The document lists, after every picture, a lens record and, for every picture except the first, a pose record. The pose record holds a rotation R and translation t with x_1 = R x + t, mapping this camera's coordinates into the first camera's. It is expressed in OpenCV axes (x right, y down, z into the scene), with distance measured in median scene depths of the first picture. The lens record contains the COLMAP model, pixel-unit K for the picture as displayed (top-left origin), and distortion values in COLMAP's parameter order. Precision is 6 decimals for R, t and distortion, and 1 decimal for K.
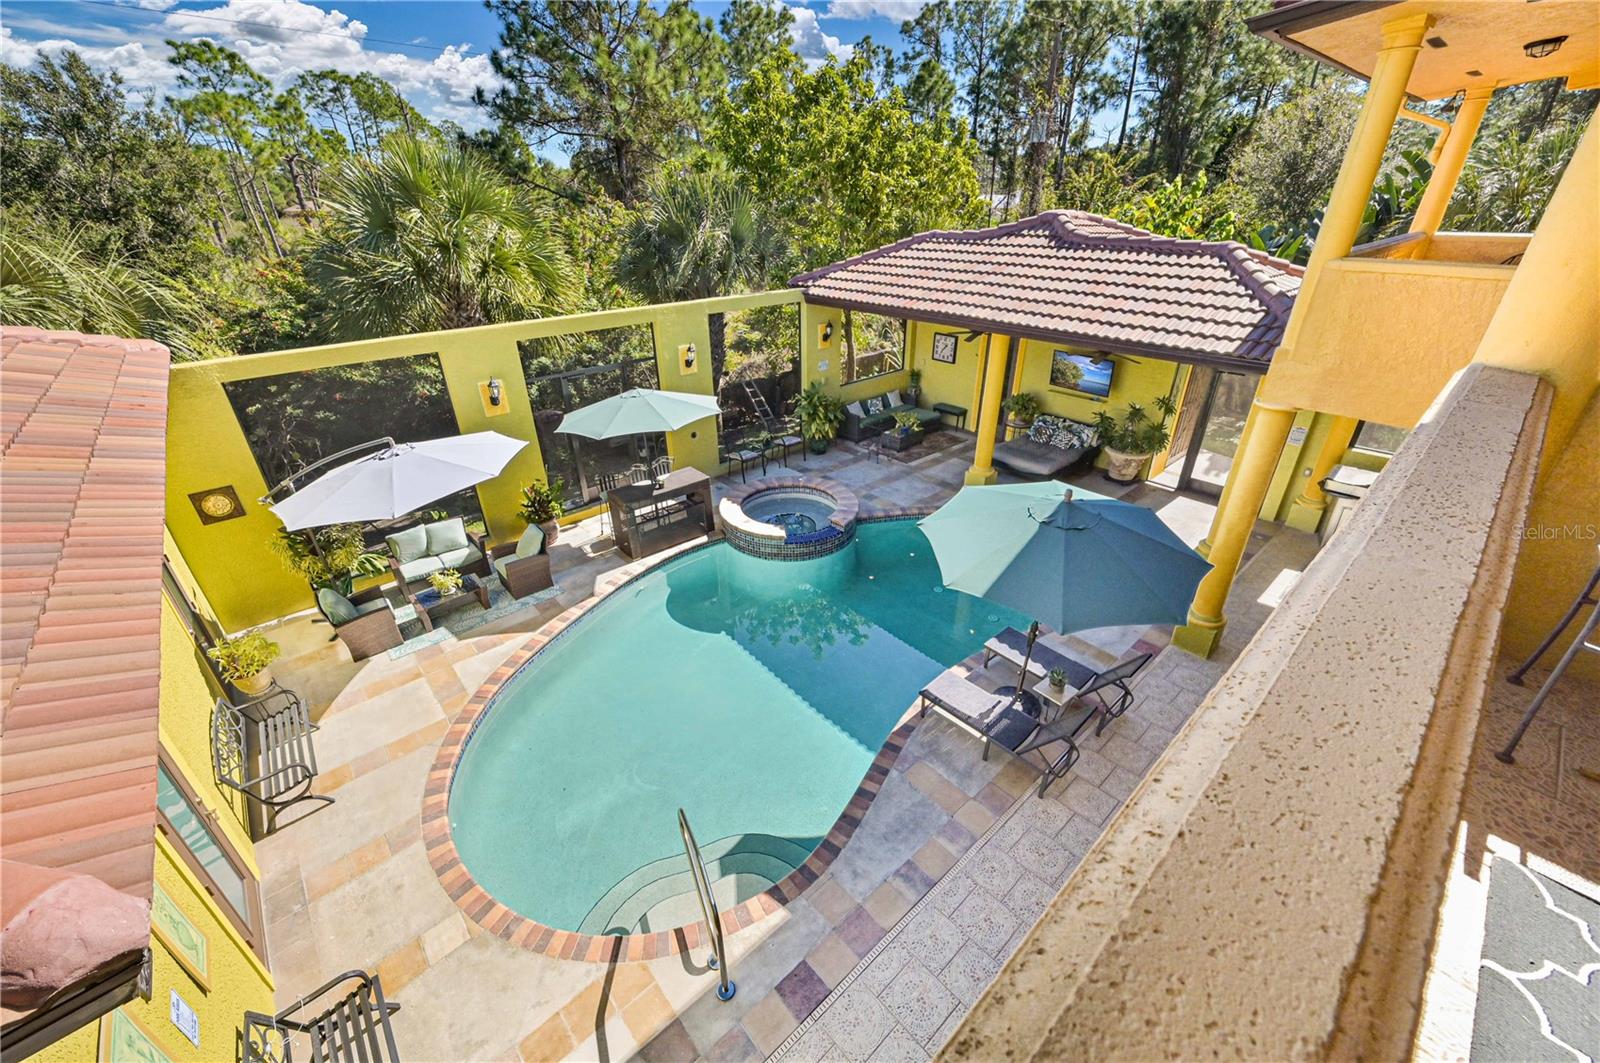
lens RADIAL K [[628.1, 0, 803.8], [0, 628.1, 535.8], [0, 0, 1]] dist [-0.001304, -0.000456]
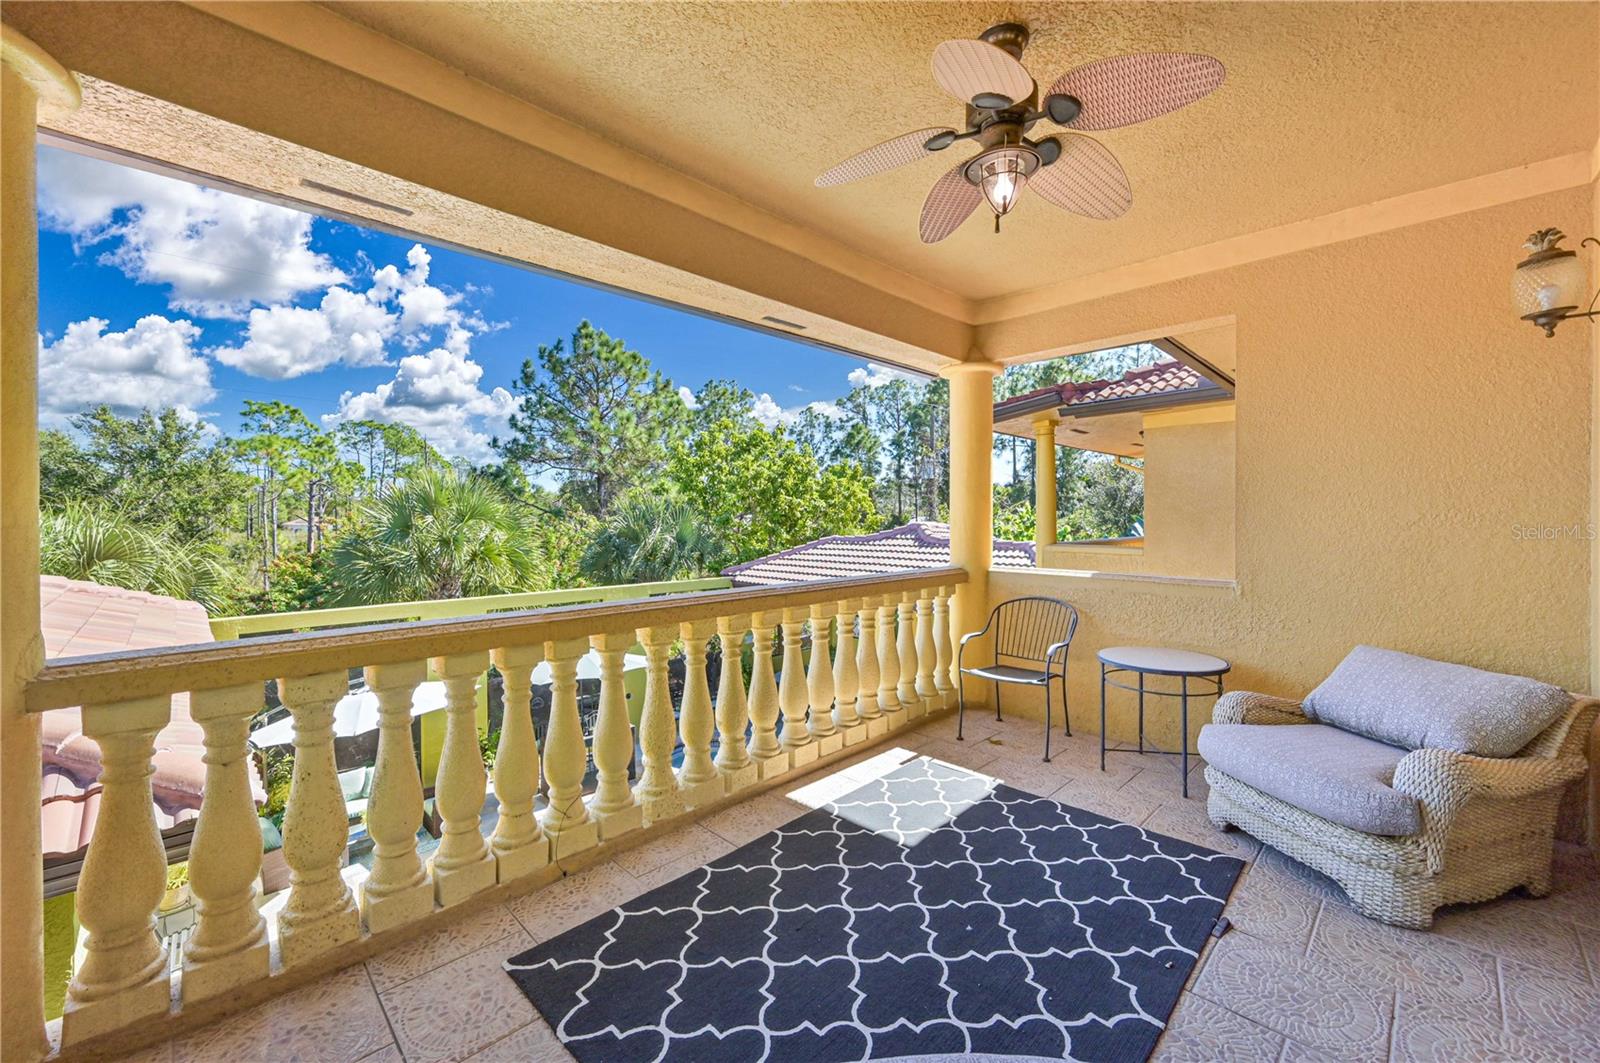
lens RADIAL K [[628.1, 0, 802.2], [0, 628.1, 524.1], [0, 0, 1]] dist [-0.001304, -0.000456]
pose [[0.998336, 0.007895, 0.057130, 0.058691], [0.019617, 0.885038, -0.465104, 0.082312], [-0.054234, 0.465451, 0.883411, -0.133342]]
